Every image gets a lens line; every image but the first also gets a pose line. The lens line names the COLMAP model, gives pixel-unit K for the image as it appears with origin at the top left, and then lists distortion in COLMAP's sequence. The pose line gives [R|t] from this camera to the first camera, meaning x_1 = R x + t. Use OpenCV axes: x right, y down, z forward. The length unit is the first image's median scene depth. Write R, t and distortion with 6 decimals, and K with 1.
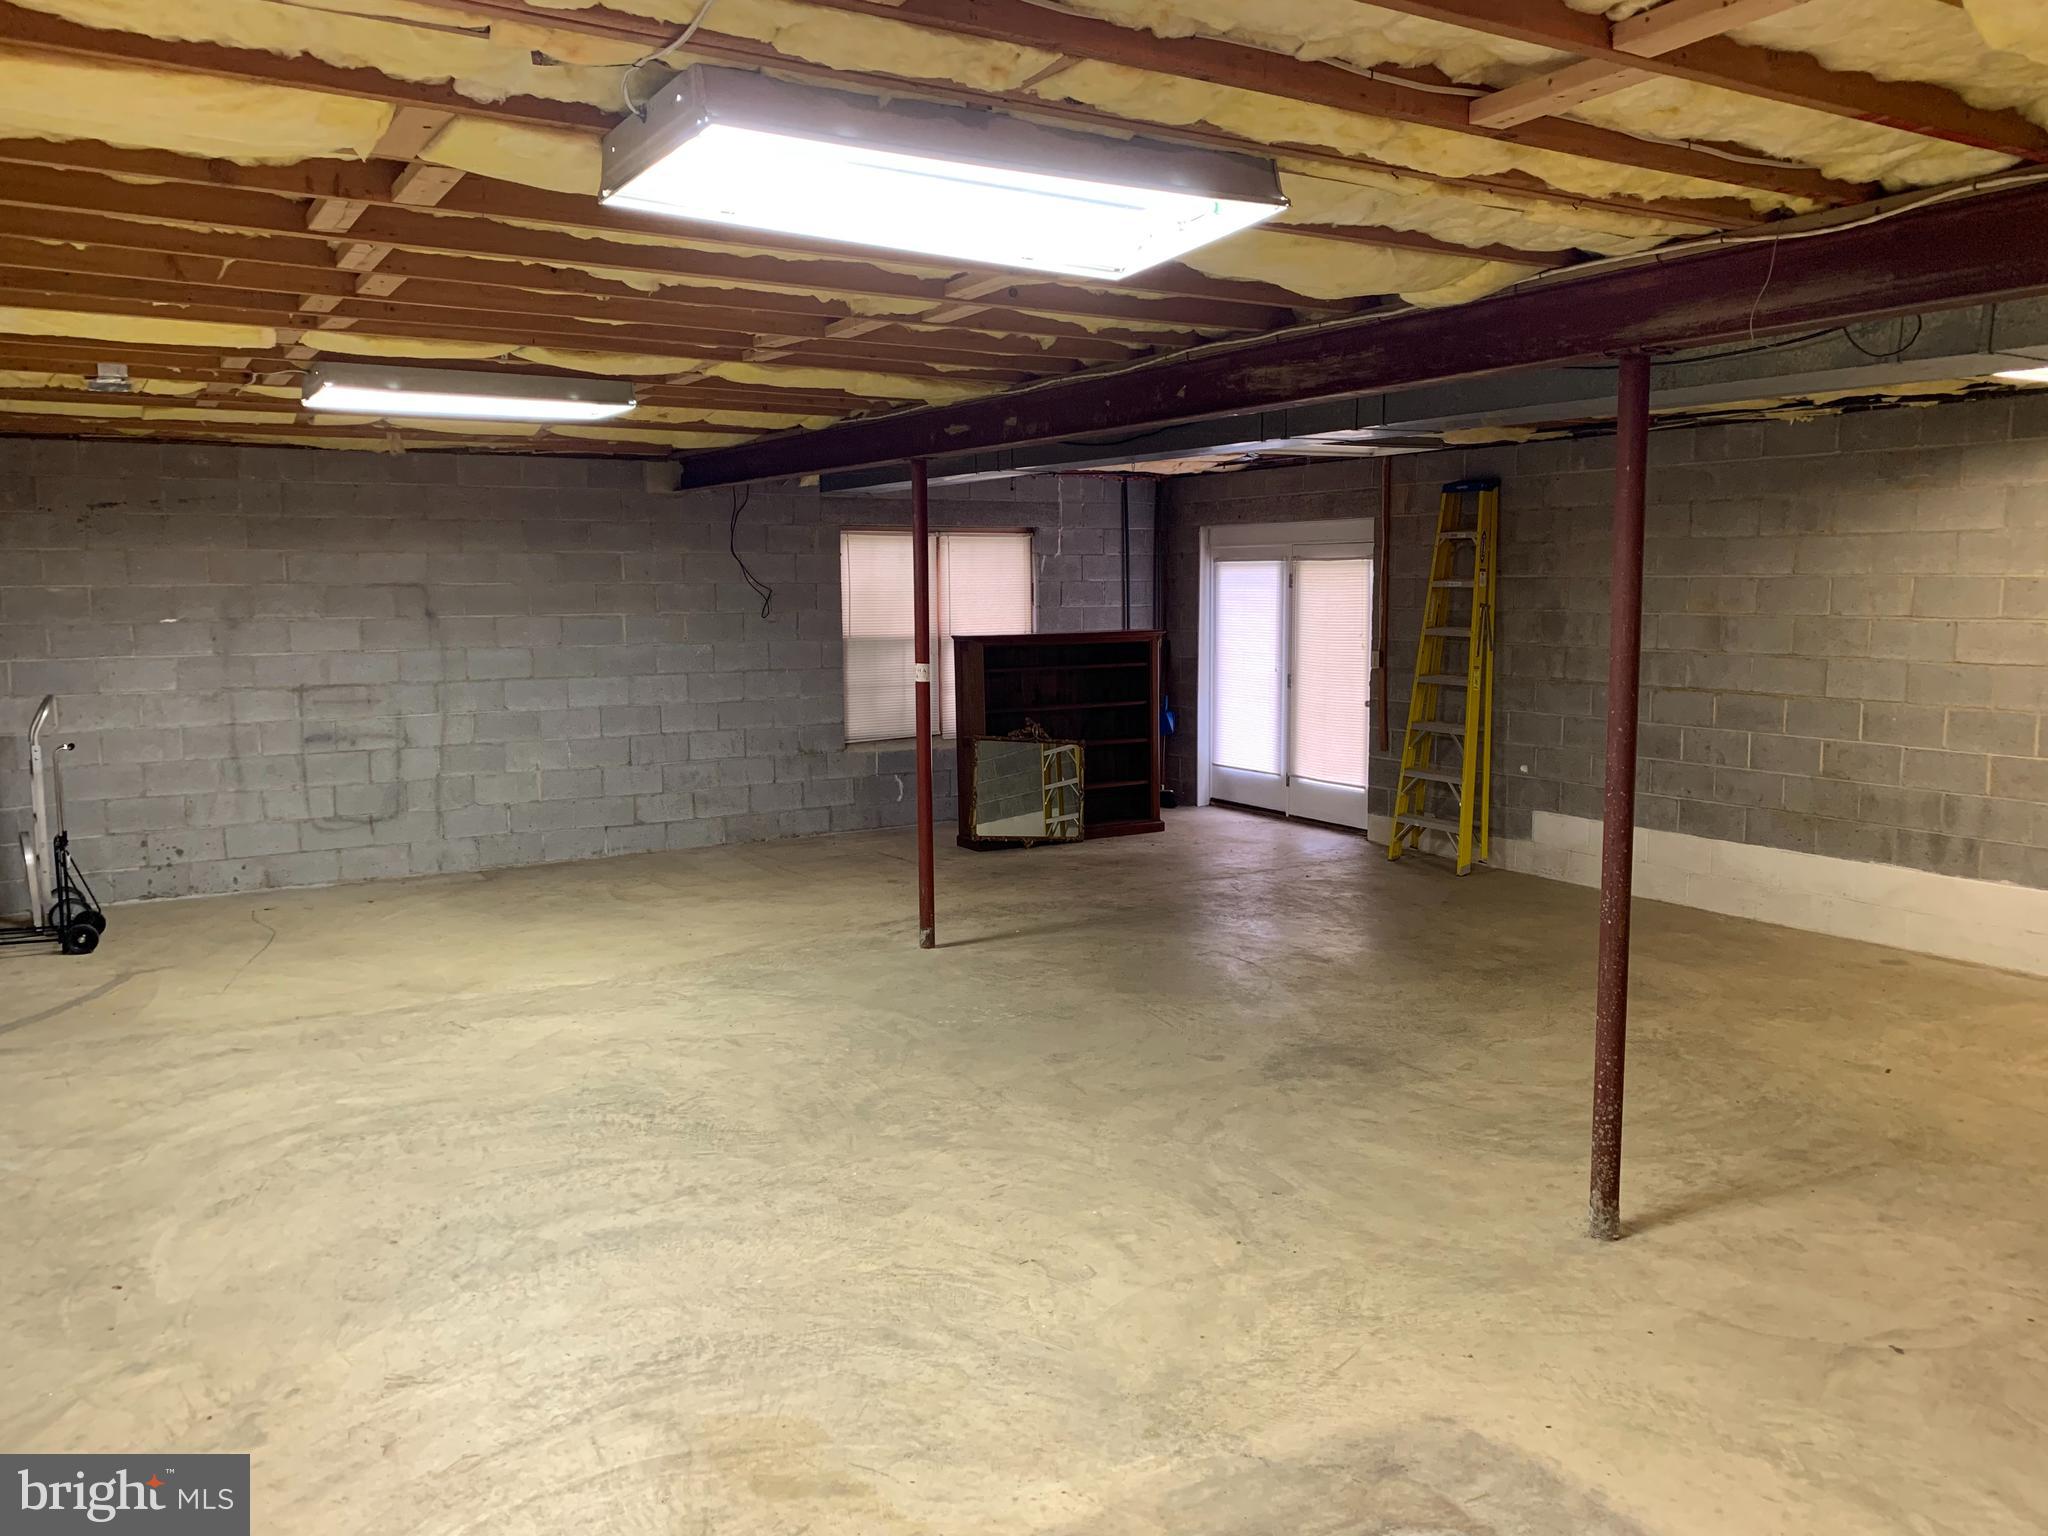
lens RADIAL K [[1538.2, 0, 1021.9], [0, 1538.2, 772.0], [0, 0, 1]] dist [0.011374, -0.011969]
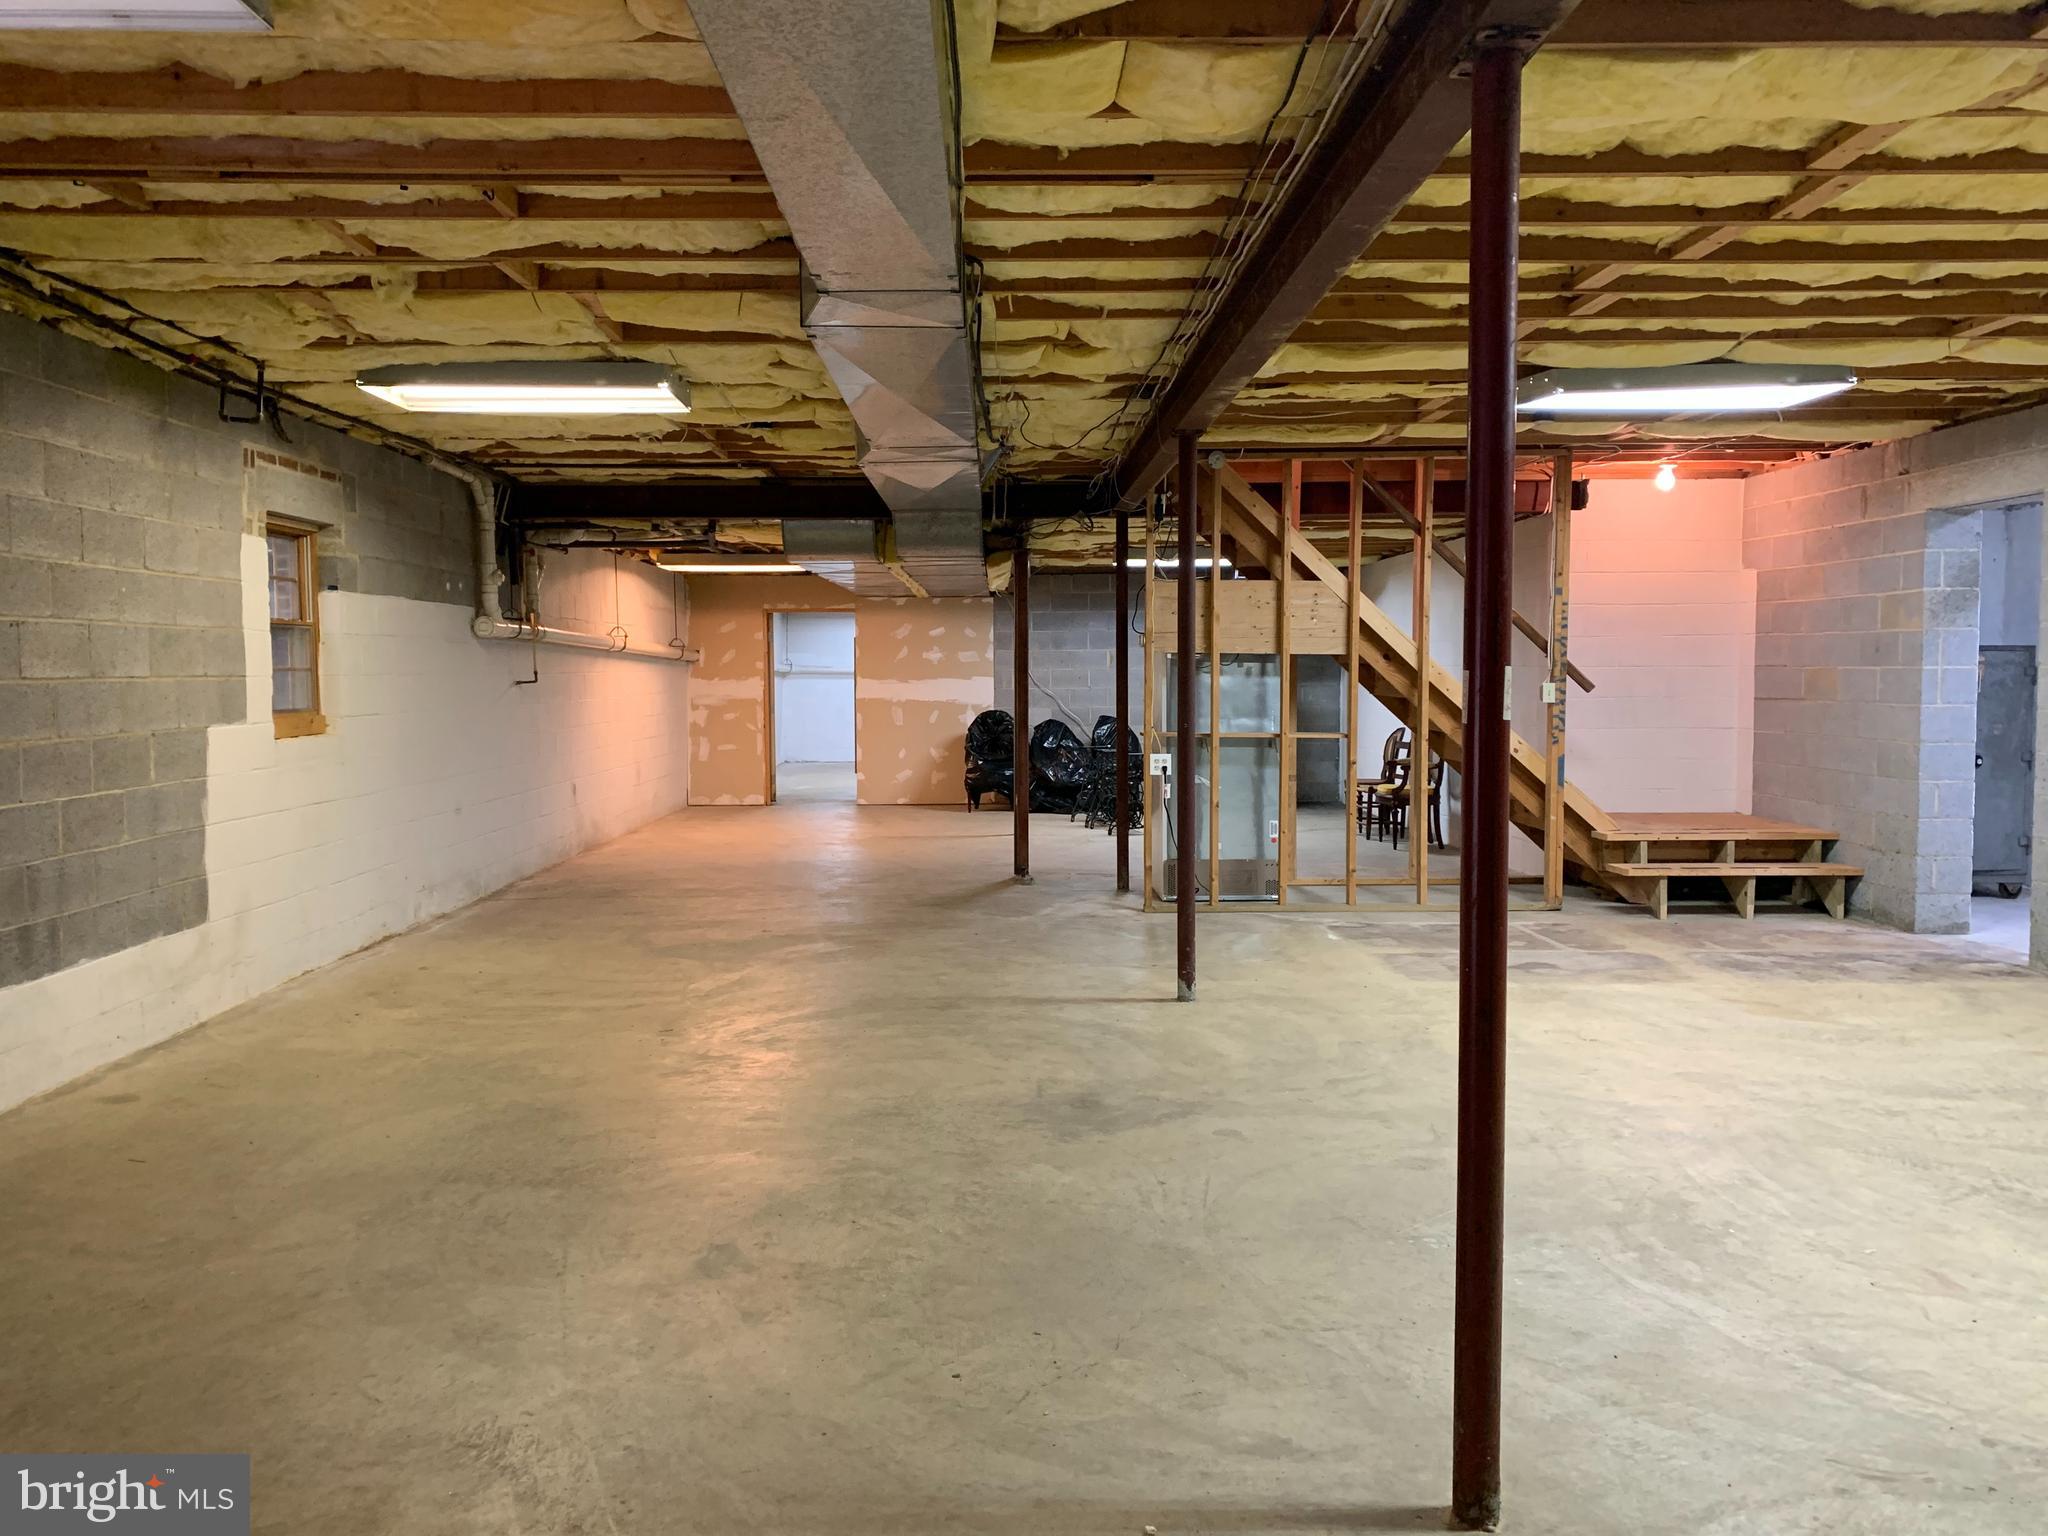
lens RADIAL K [[1538.2, 0, 1014.0], [0, 1538.2, 762.4], [0, 0, 1]] dist [0.011374, -0.011969]
pose [[-0.856288, -0.025333, 0.515878, -0.193849], [0.074316, 0.982360, 0.171595, -0.154007], [-0.511125, 0.185273, -0.839300, 1.744502]]
